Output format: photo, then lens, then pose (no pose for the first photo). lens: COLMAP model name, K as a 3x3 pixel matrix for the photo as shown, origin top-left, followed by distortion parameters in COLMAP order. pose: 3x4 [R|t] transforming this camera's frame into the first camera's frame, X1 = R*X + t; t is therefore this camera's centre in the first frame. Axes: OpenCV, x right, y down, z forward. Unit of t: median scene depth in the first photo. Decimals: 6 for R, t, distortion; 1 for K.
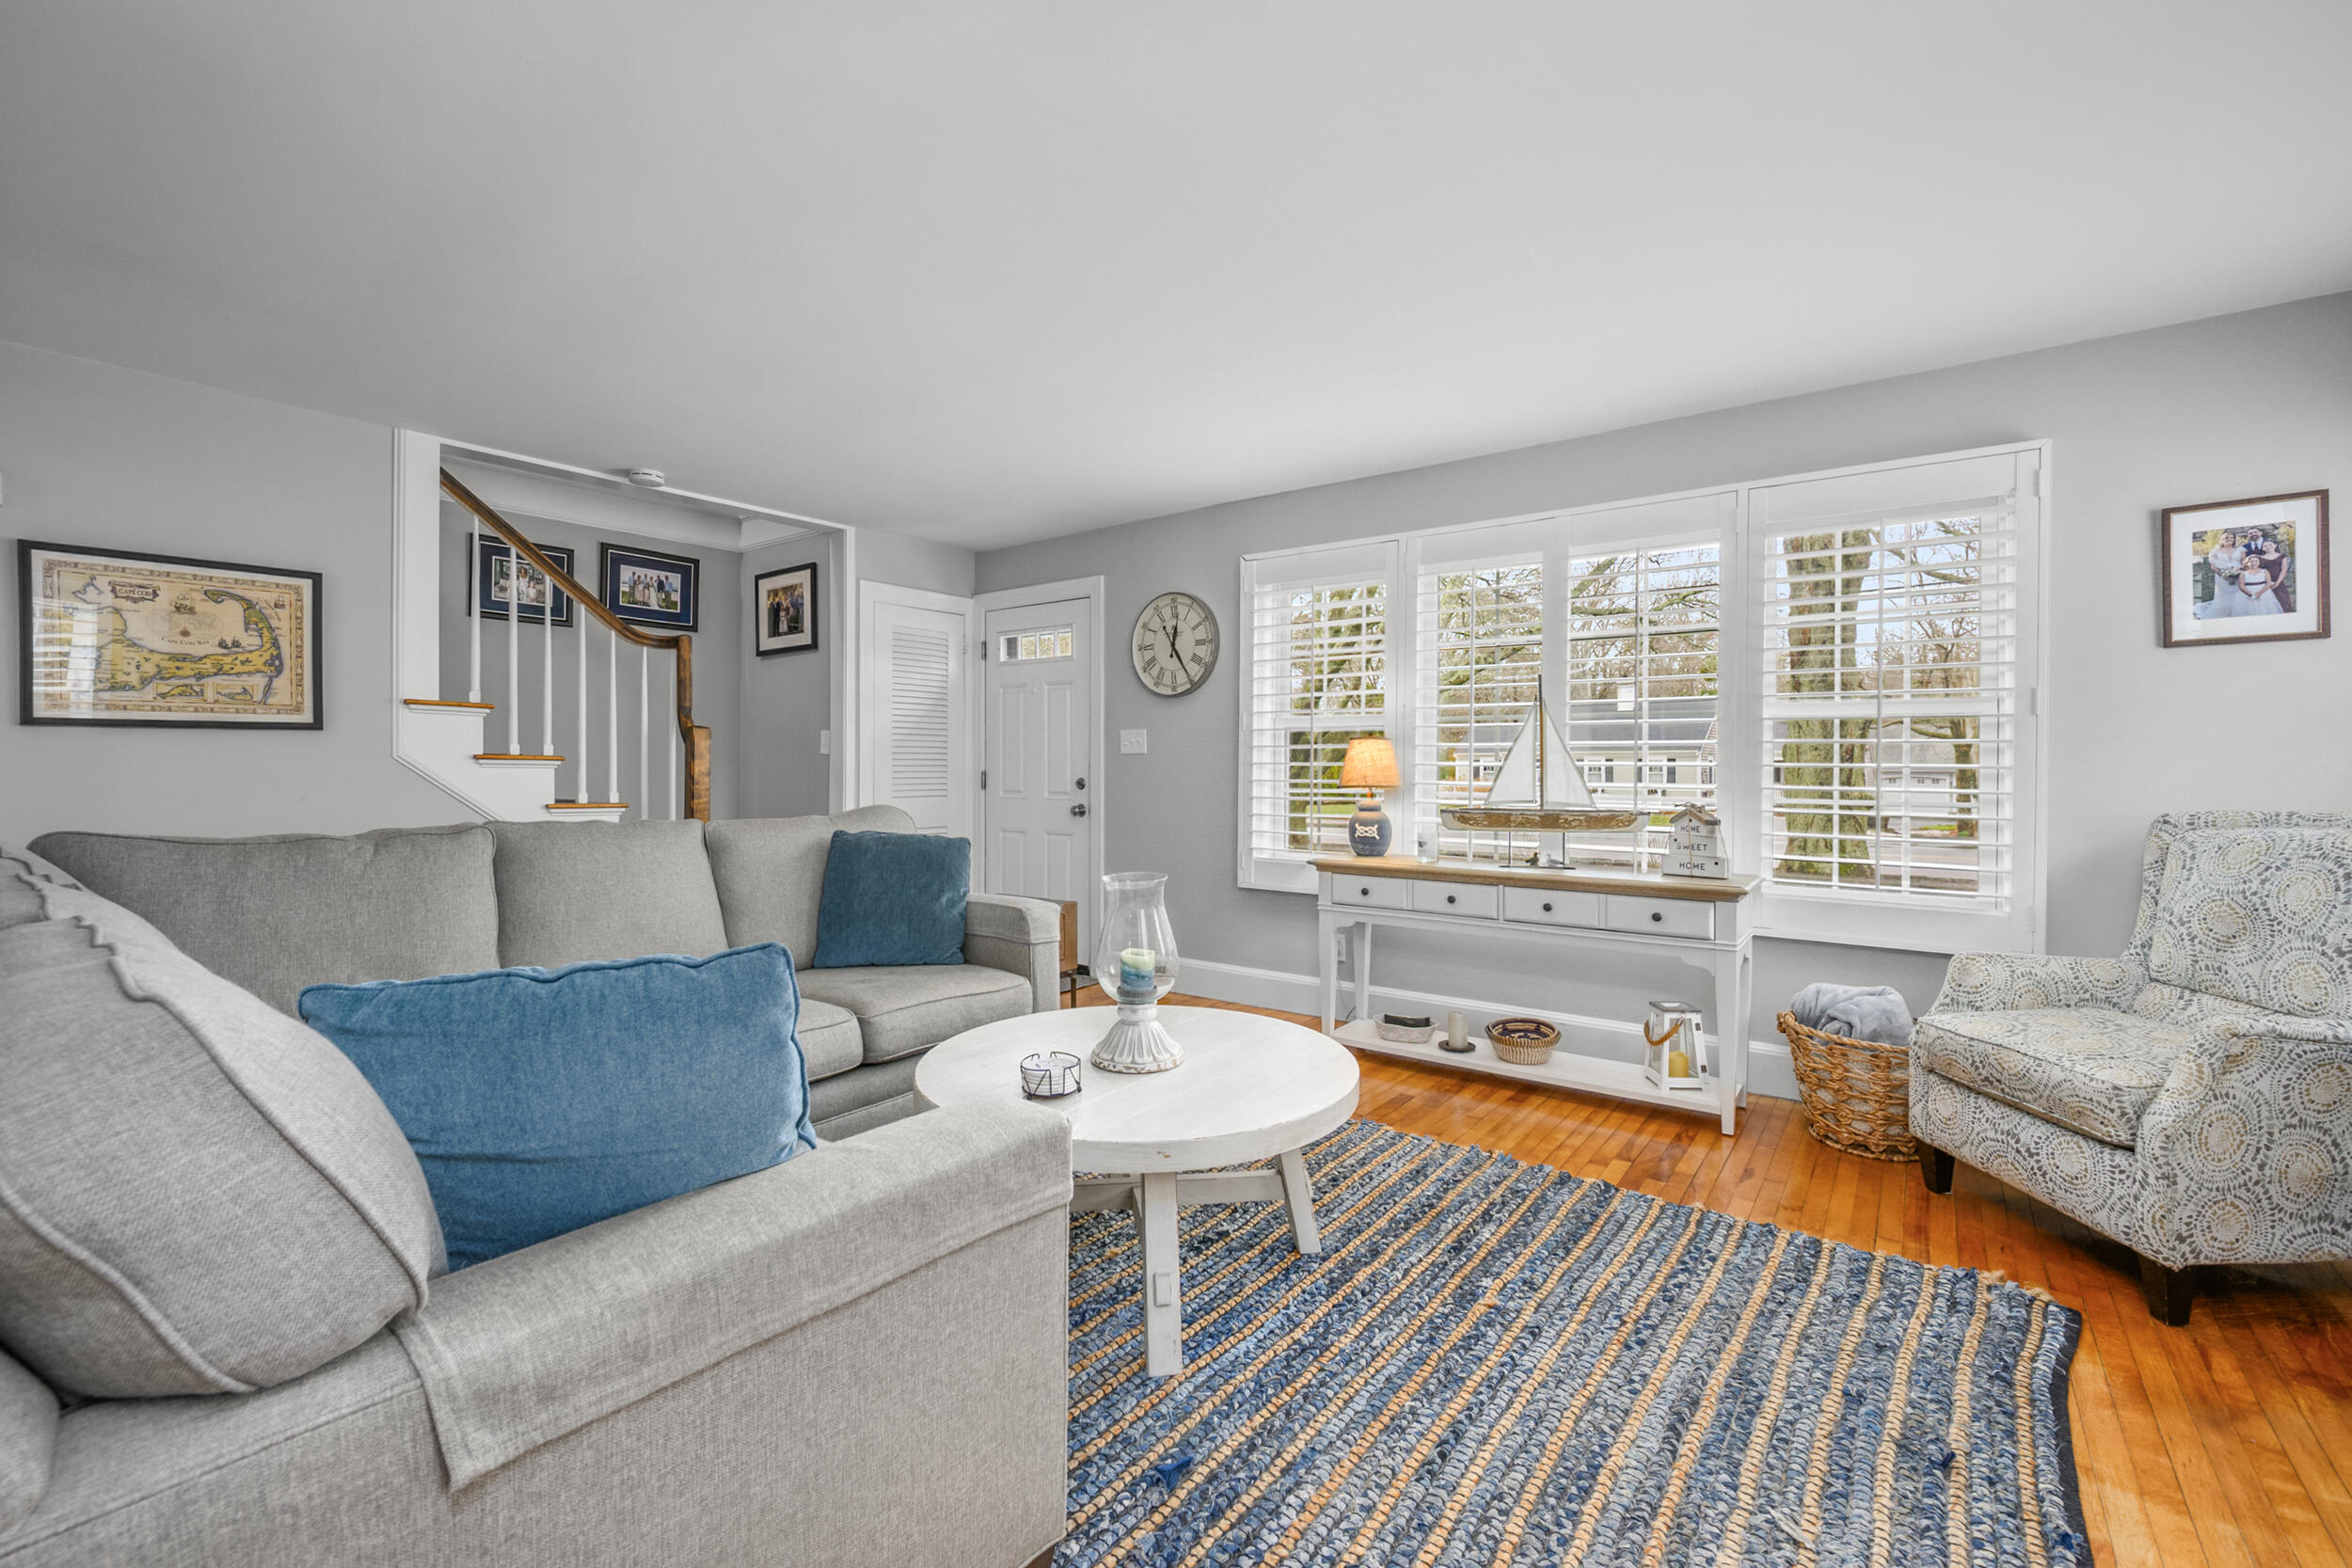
lens RADIAL K [[986.4, 0, 1174.5], [0, 986.4, 765.7], [0, 0, 1]] dist [-0.001258, 0.000089]
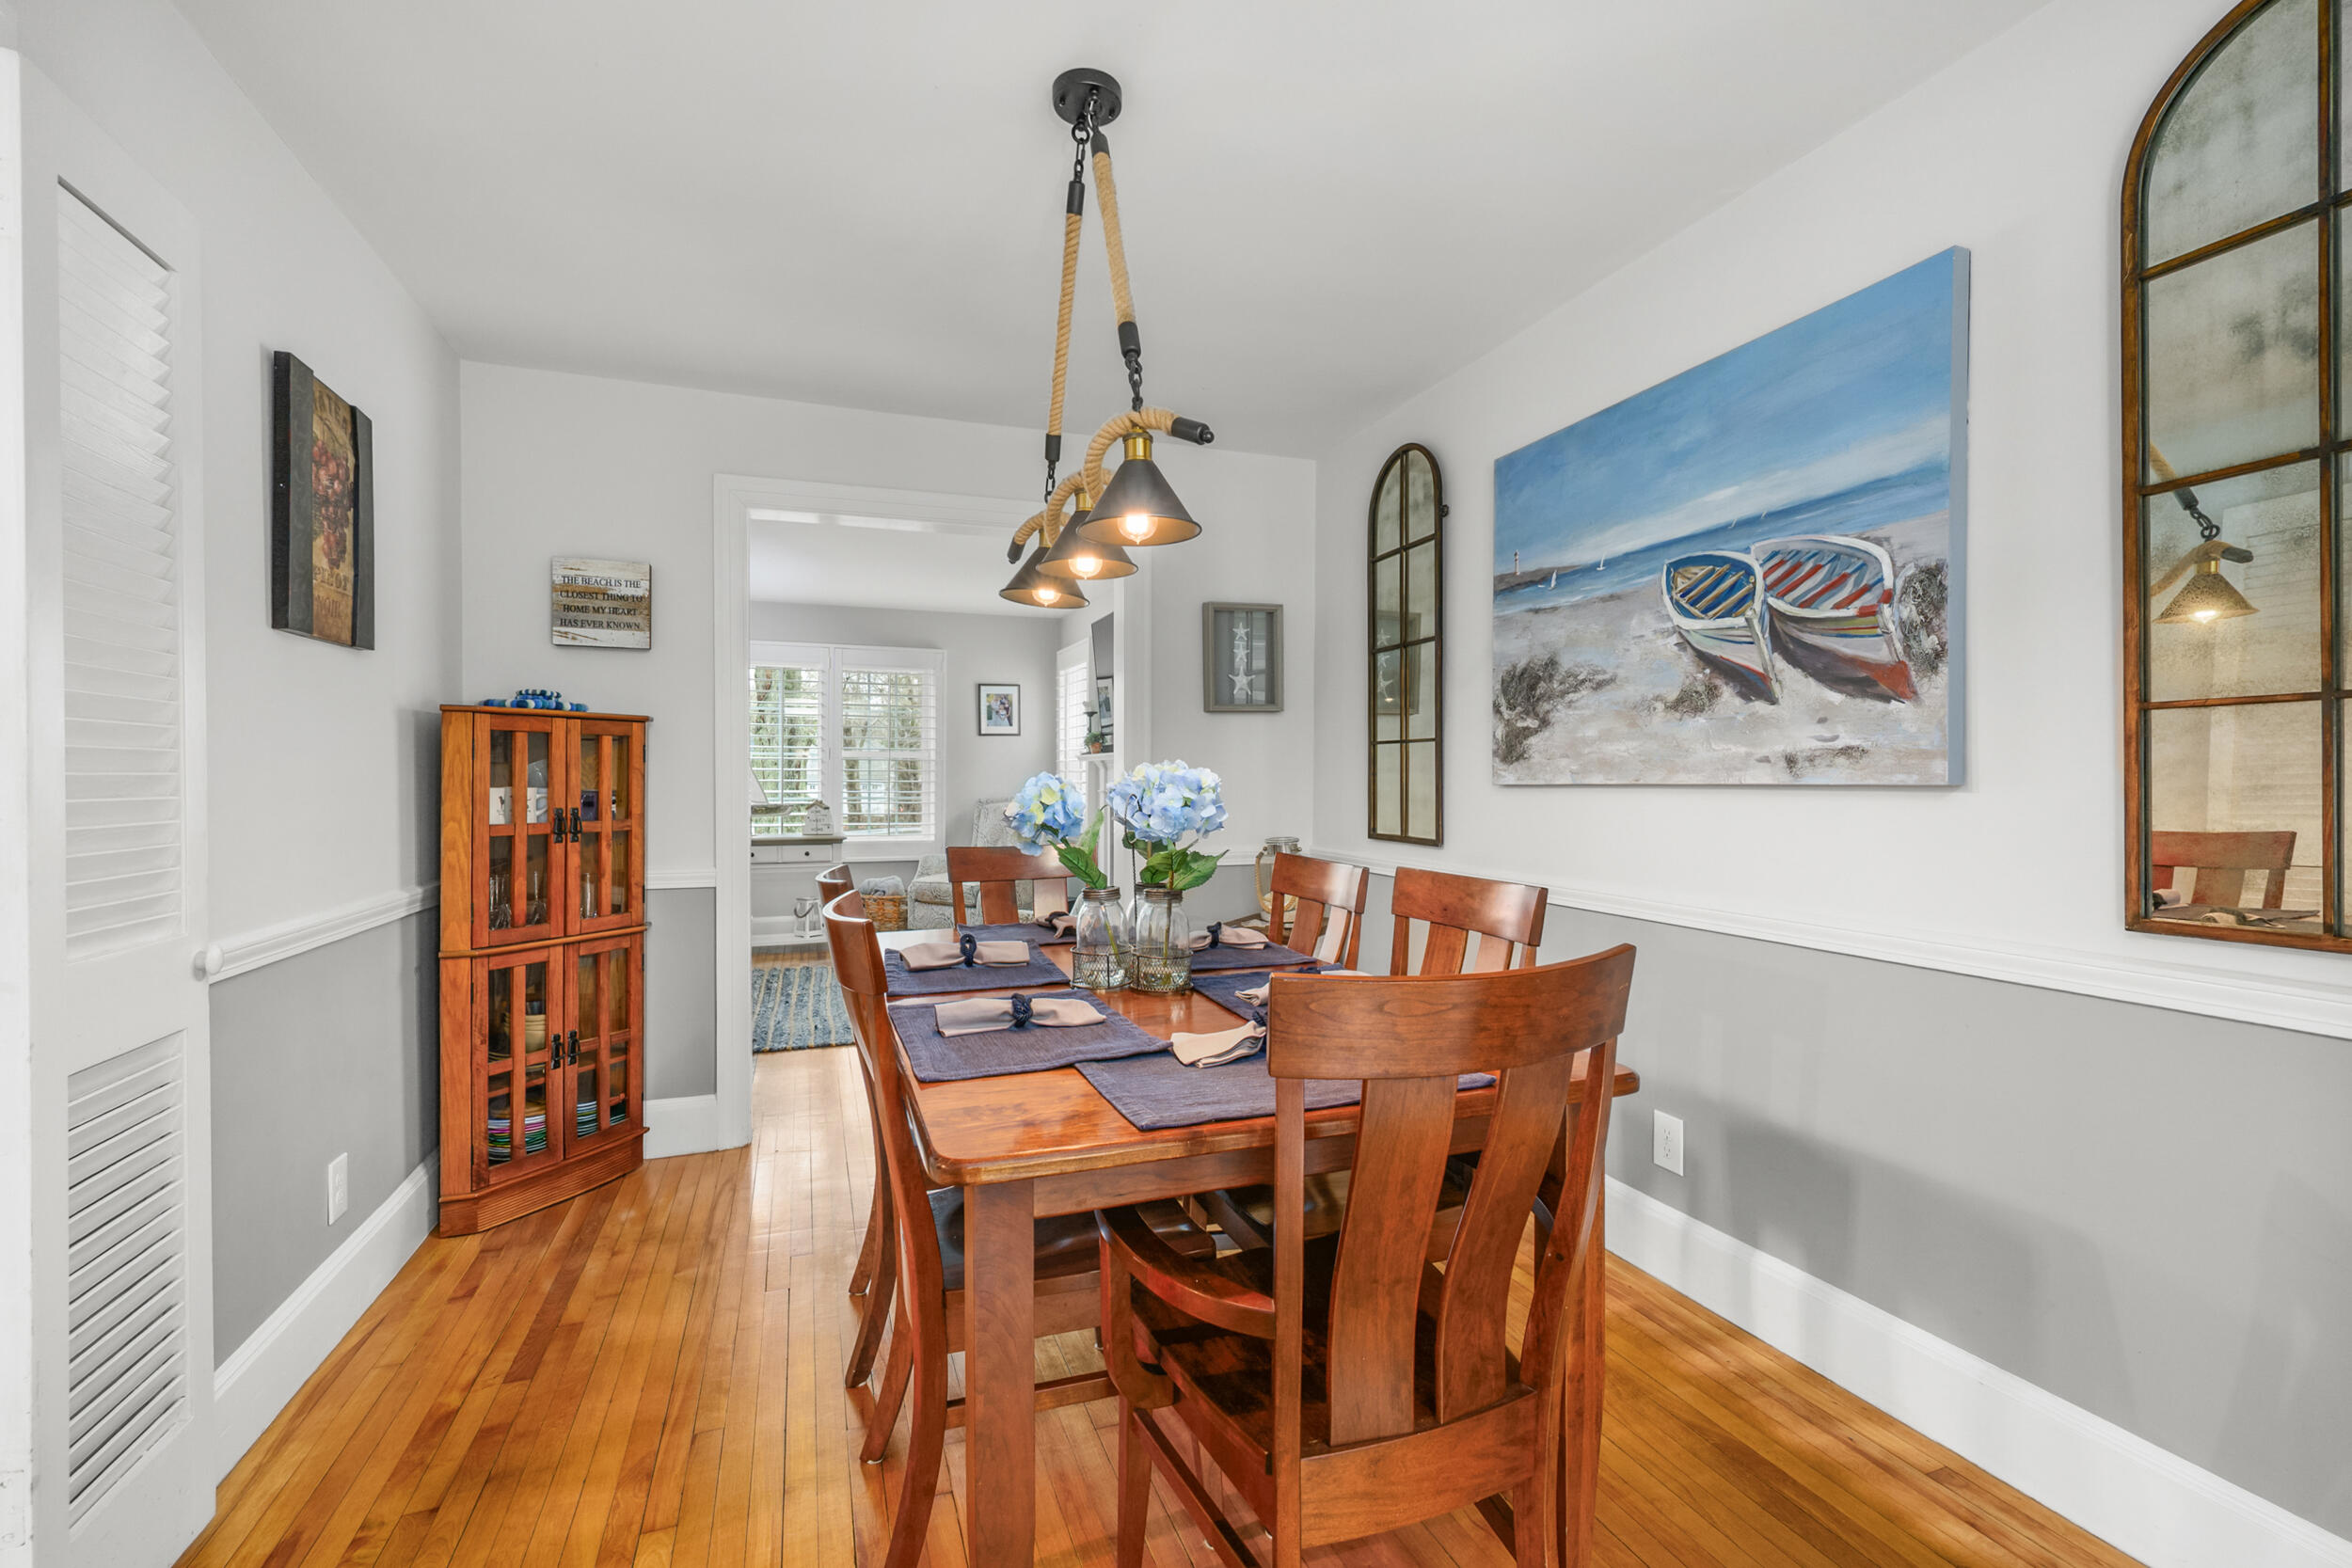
lens RADIAL K [[986.4, 0, 1192.8], [0, 986.4, 775.9], [0, 0, 1]] dist [-0.001258, 0.000089]
pose [[0.520732, -0.003667, 0.853712, -0.829227], [0.001151, 0.999993, 0.003594, -0.017467], [-0.853719, -0.000889, 0.520733, -0.752702]]
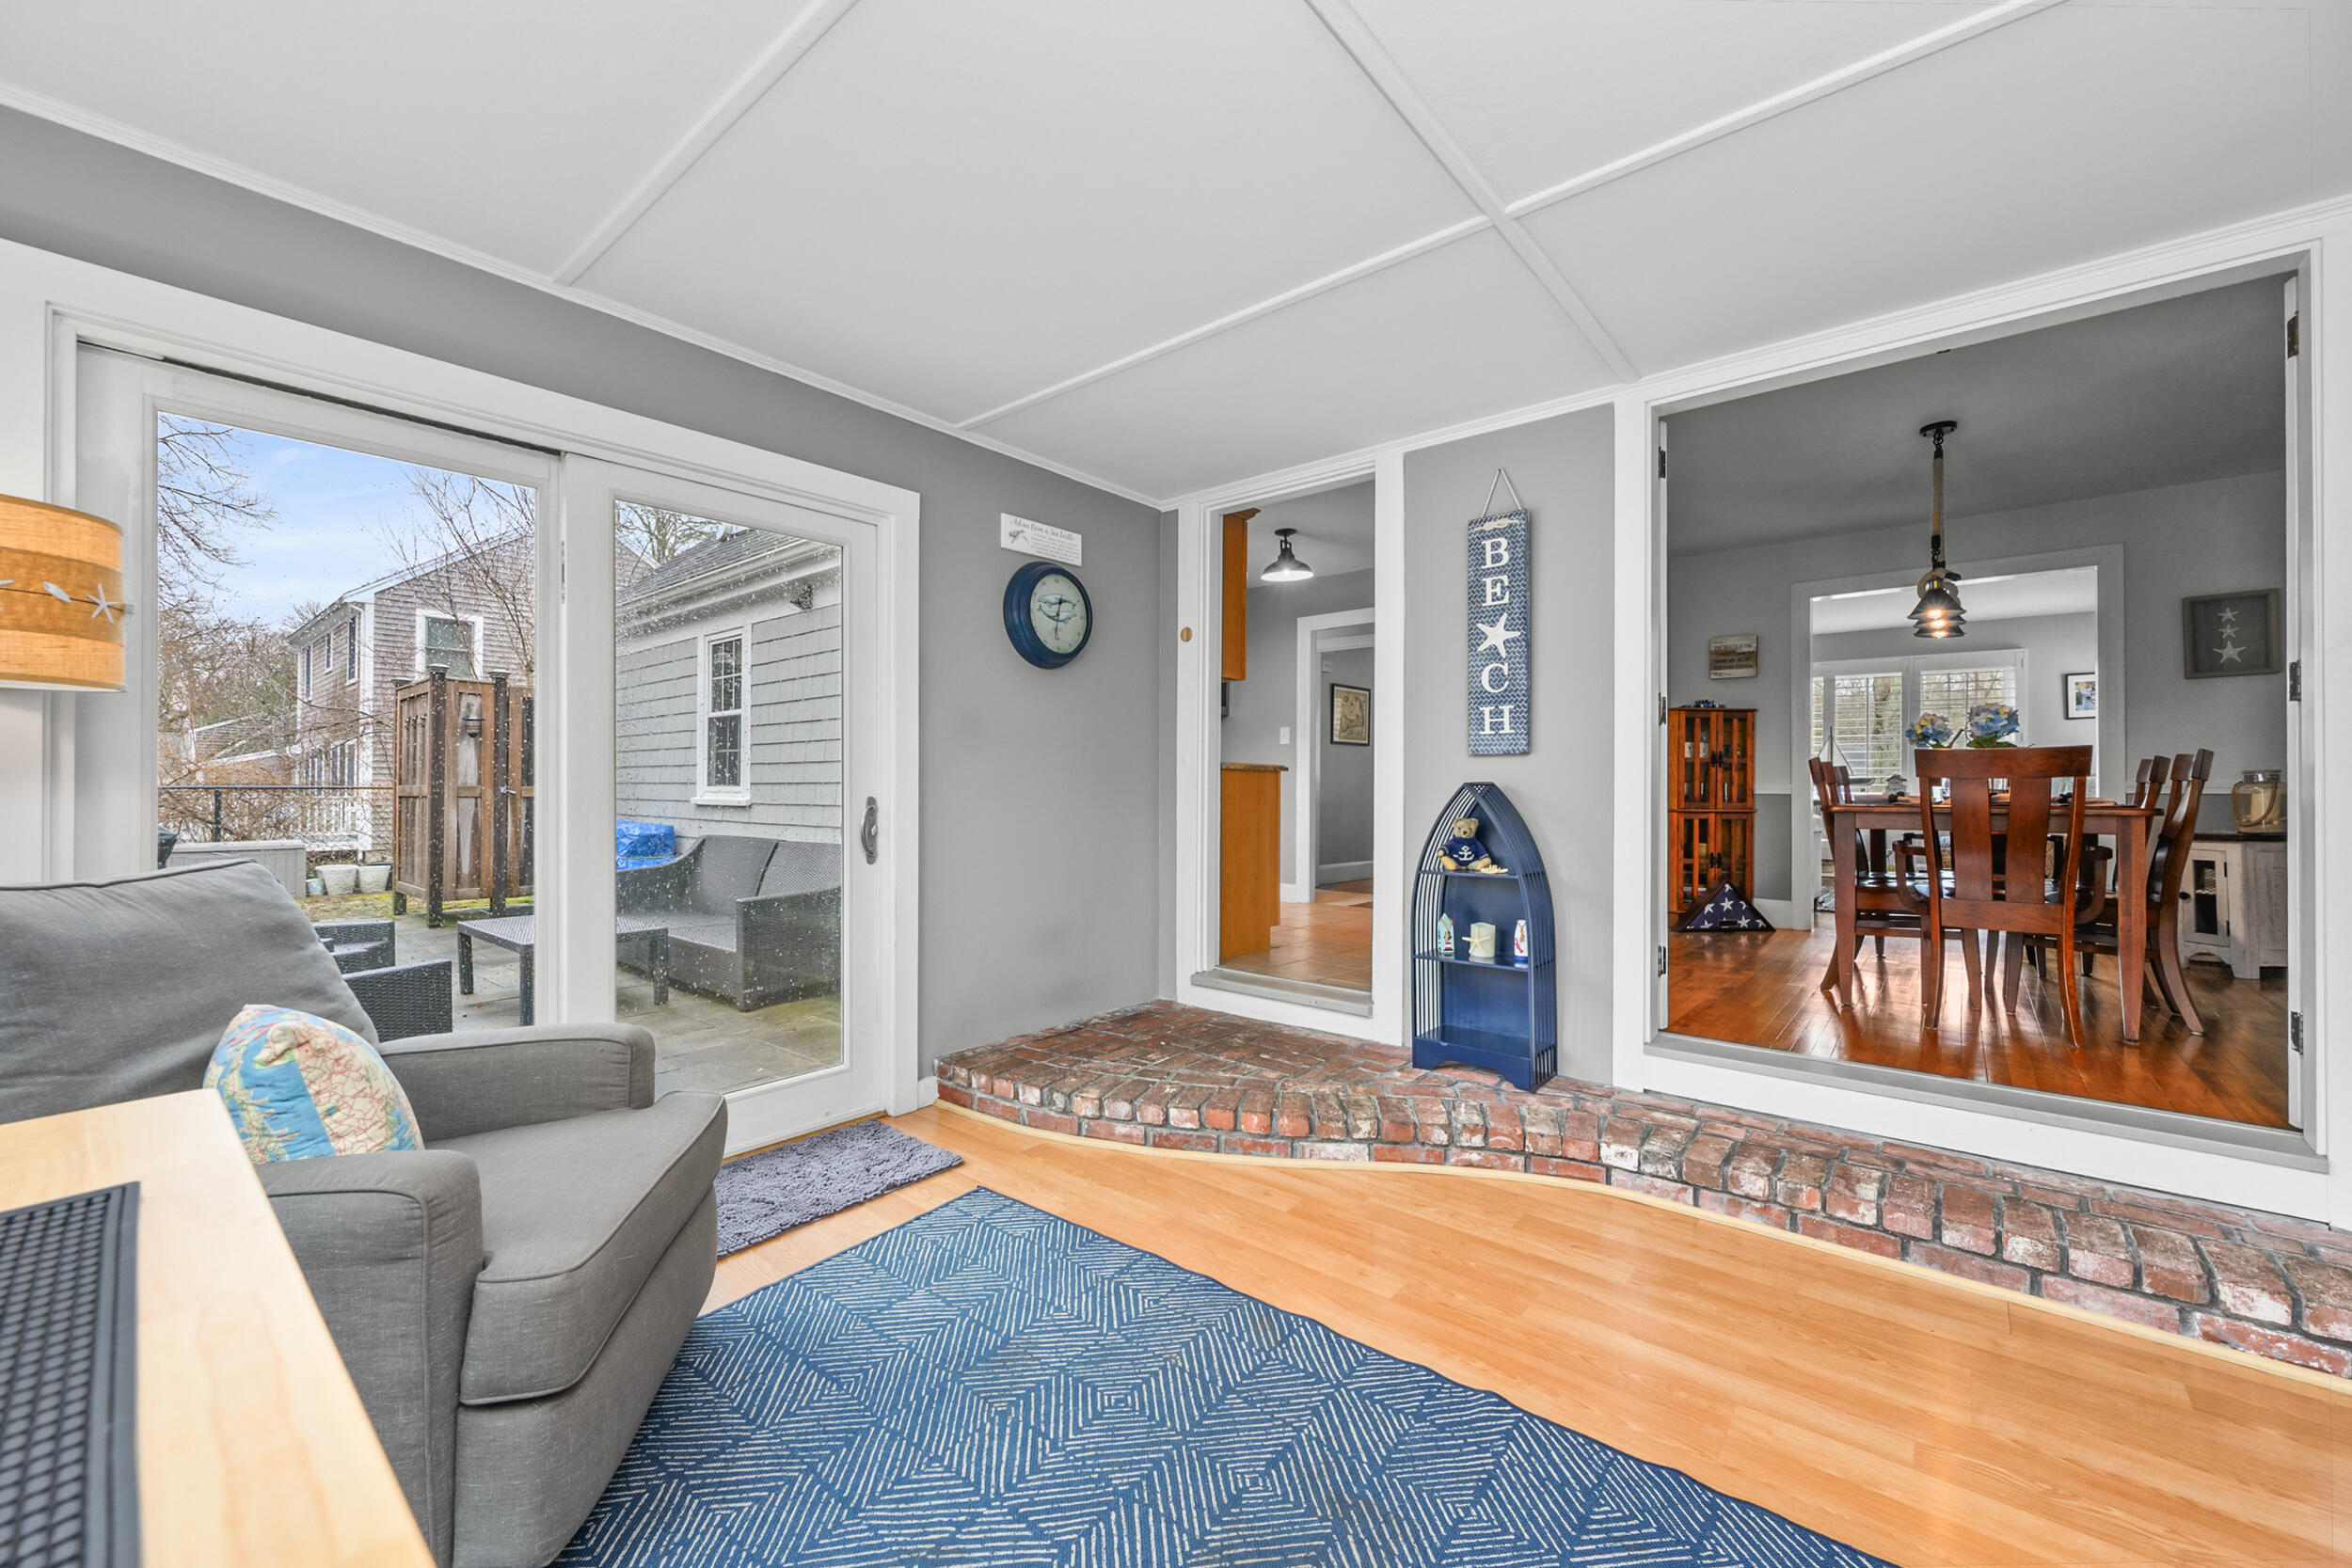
lens RADIAL K [[932.9, 0, 1169.1], [0, 932.9, 783.5], [0, 0, 1]] dist [-0.001677, 0.000150]
pose [[0.998618, 0.006558, -0.052137, -1.332247], [-0.006896, 0.999956, -0.006305, 0.091883], [0.052093, 0.006655, 0.998620, -1.673890]]
